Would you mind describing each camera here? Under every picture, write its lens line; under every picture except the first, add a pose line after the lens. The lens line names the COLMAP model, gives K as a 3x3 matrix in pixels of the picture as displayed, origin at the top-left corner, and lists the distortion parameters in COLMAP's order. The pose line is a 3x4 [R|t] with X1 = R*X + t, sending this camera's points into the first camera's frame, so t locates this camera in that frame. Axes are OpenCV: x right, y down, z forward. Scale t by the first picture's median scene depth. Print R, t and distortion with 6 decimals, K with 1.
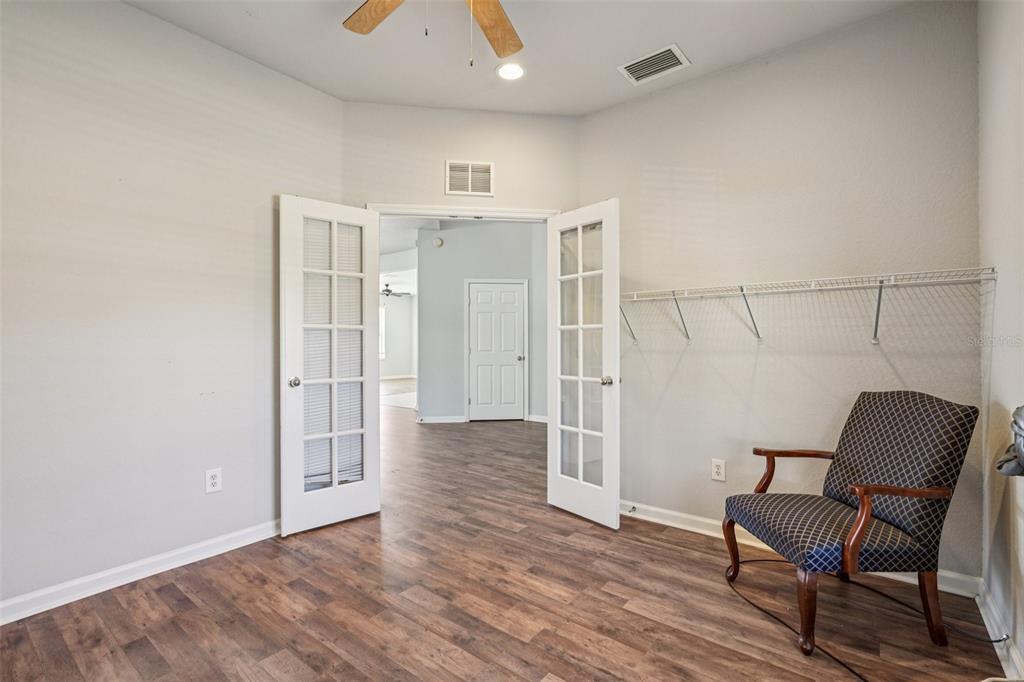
lens RADIAL K [[462.5, 0, 513.7], [0, 462.5, 343.2], [0, 0, 1]] dist [-0.002492, 0.000445]
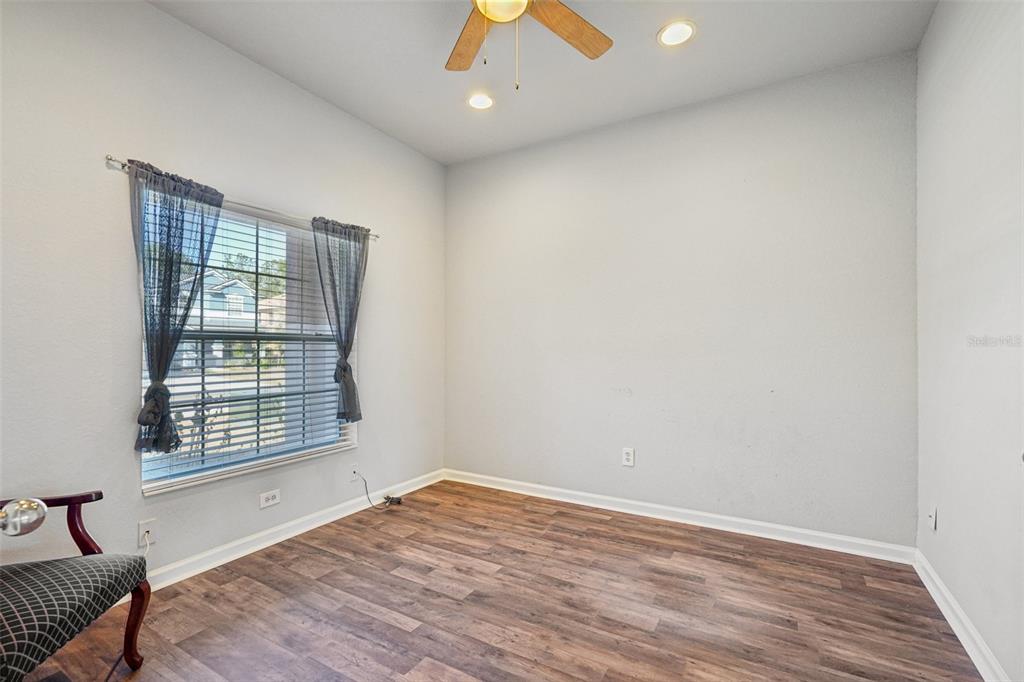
lens RADIAL K [[462.5, 0, 512.1], [0, 462.5, 344.6], [0, 0, 1]] dist [-0.002492, 0.000445]
pose [[-0.991436, -0.002064, -0.130578, -0.022115], [-0.001173, 0.999976, -0.006900, -0.004078], [0.130589, -0.006687, -0.991414, 2.042973]]
